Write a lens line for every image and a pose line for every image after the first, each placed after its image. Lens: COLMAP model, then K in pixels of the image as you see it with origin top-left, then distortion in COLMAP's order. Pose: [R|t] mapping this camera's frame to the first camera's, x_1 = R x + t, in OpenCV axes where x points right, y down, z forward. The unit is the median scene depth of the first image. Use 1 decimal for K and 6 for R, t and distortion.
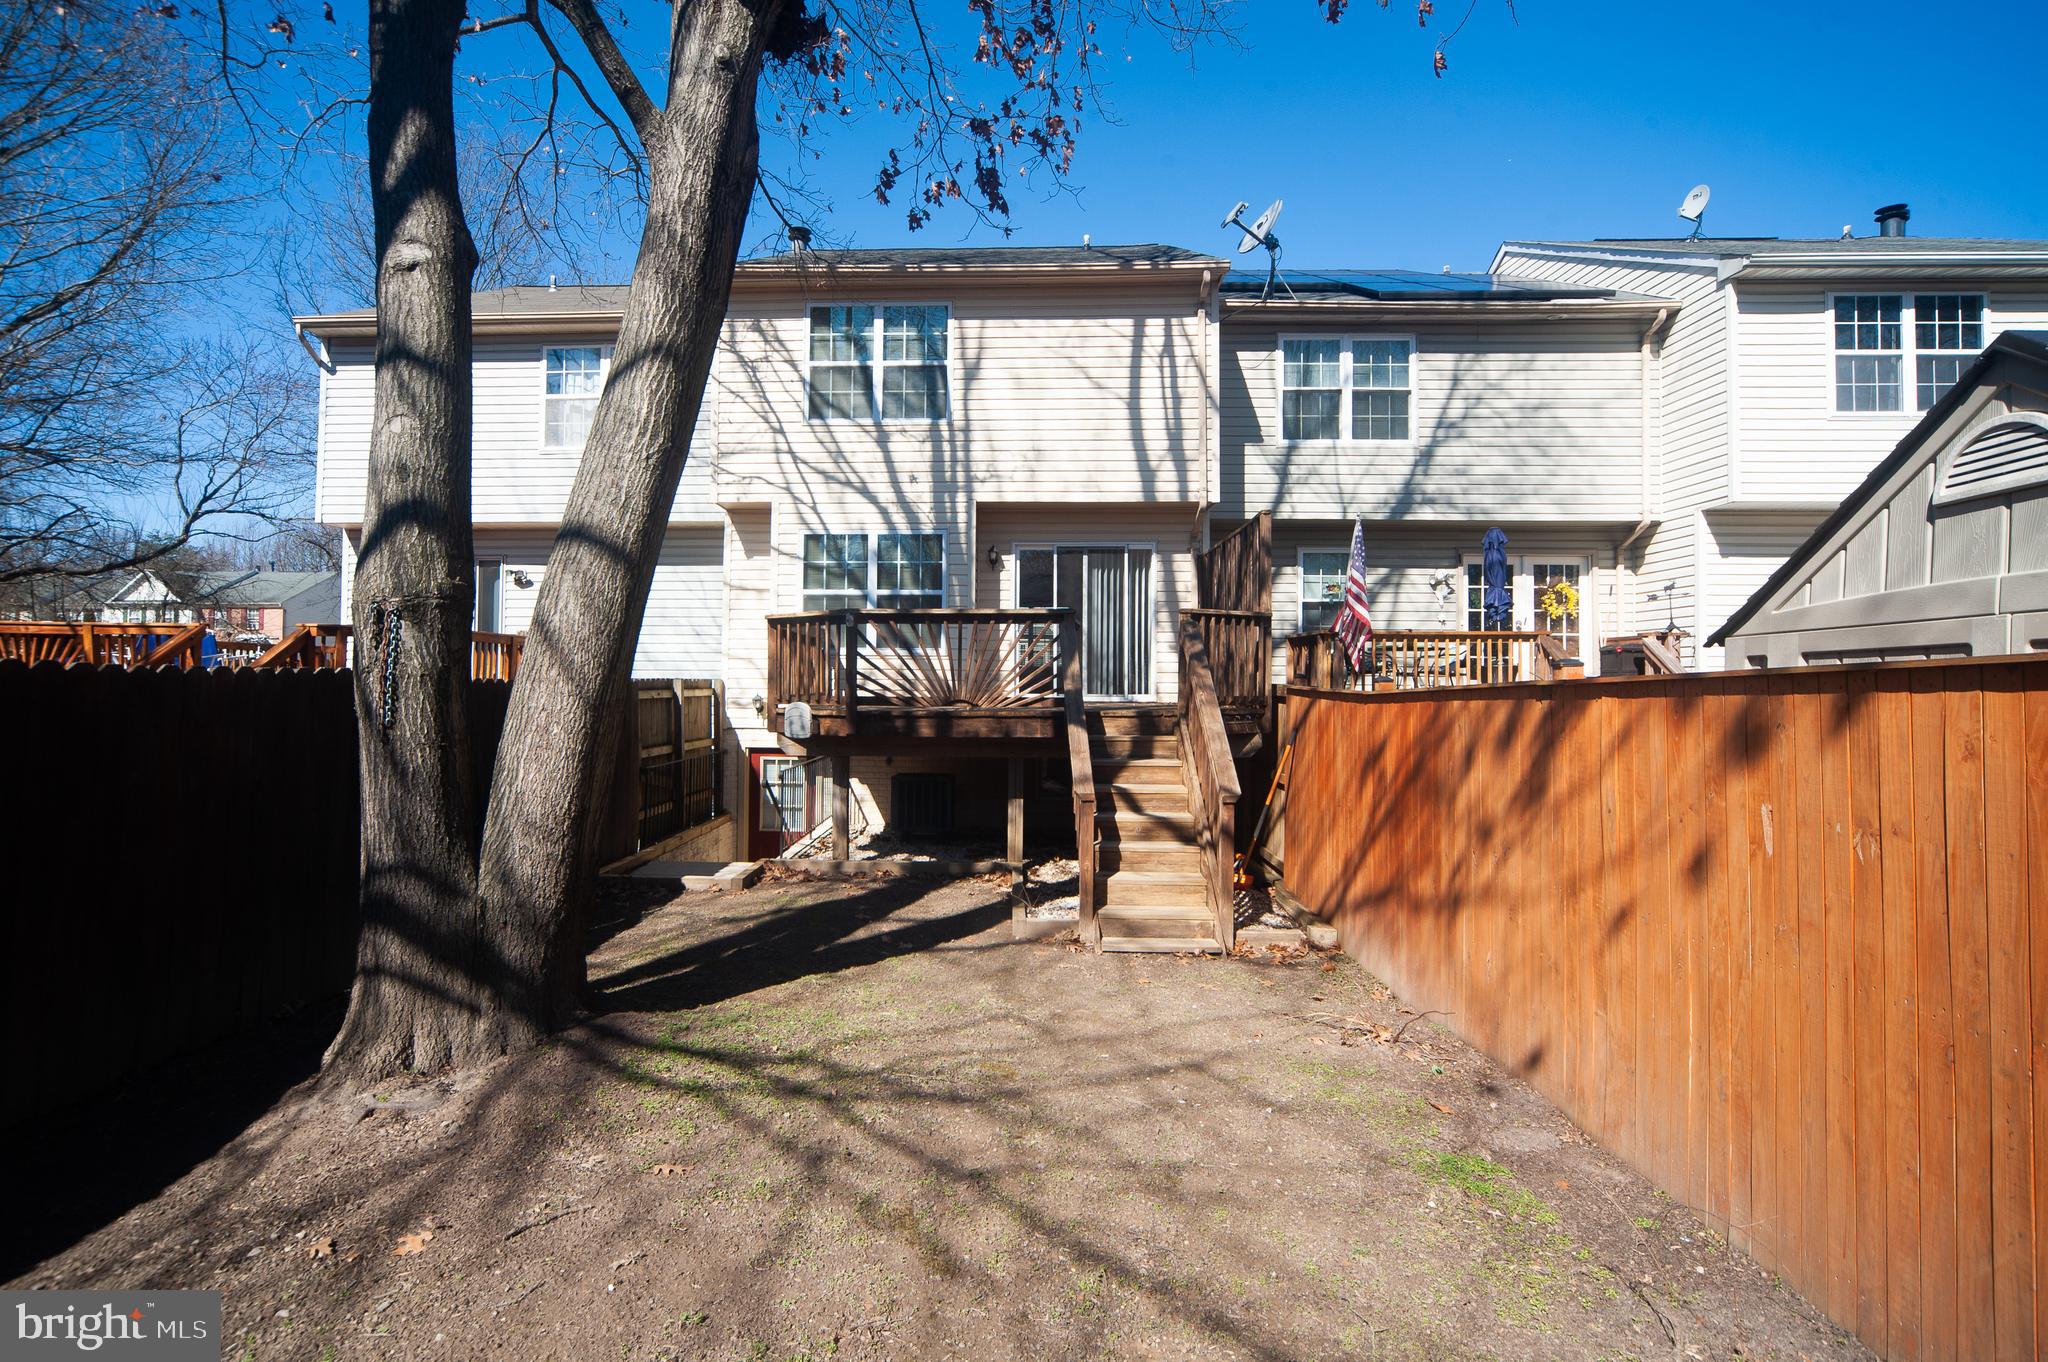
lens RADIAL K [[906.9, 0, 1024.0], [0, 906.9, 681.0], [0, 0, 1]] dist [-0.016384, 0.007189]
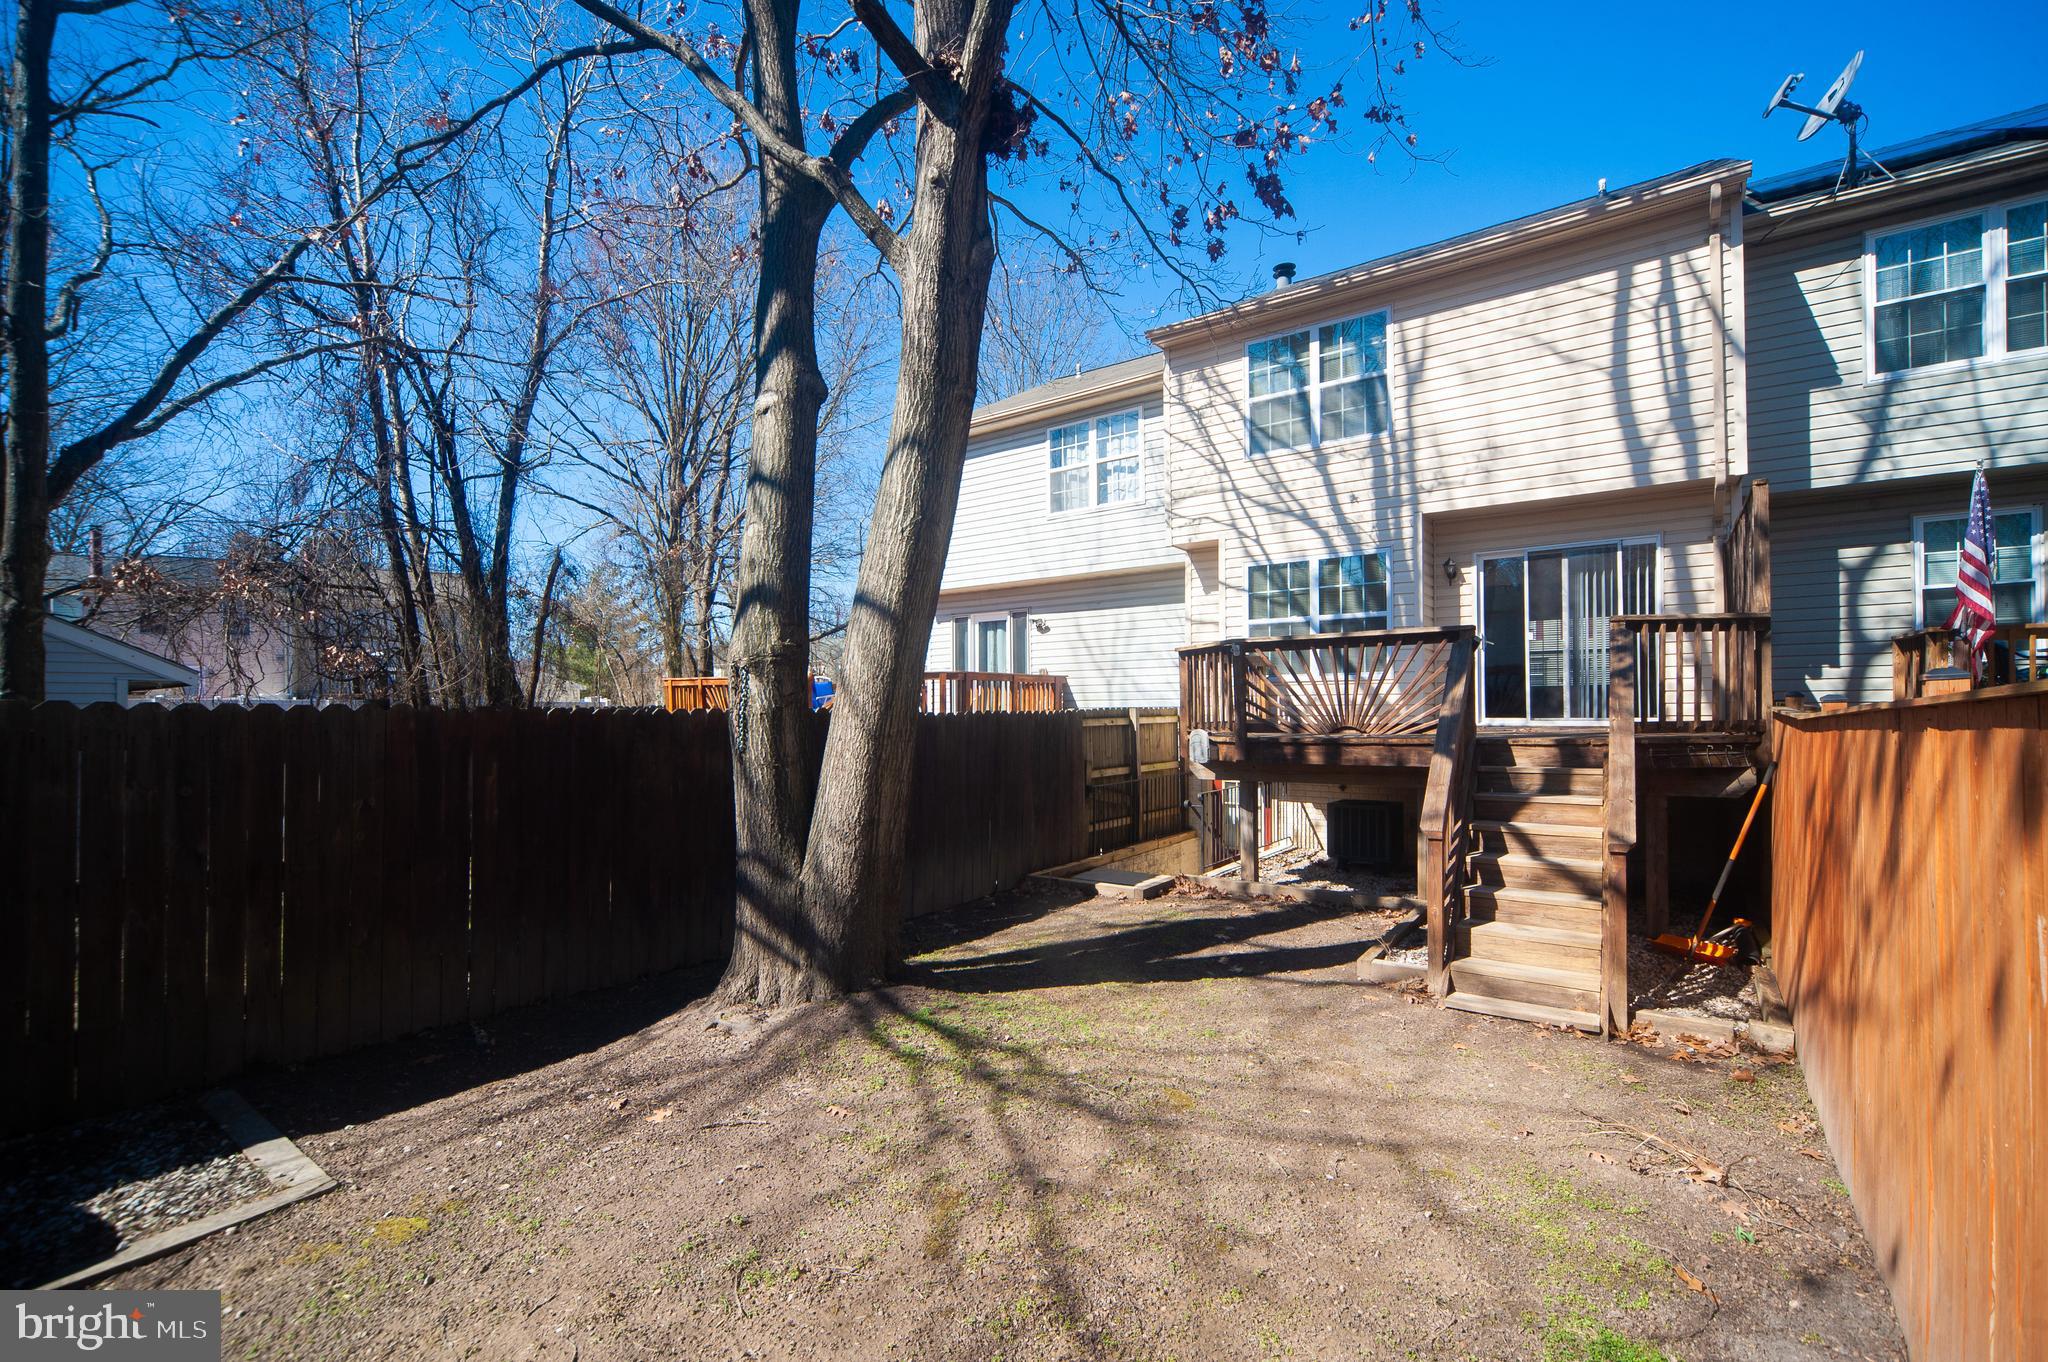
lens RADIAL K [[863.6, 0, 1024.4], [0, 863.6, 724.8], [0, 0, 1]] dist [-0.013023, 0.004985]
pose [[0.844752, -0.005031, -0.535134, 0.125563], [0.016260, 0.999735, 0.016269, -0.001630], [0.534911, -0.022445, 0.844610, 0.040216]]
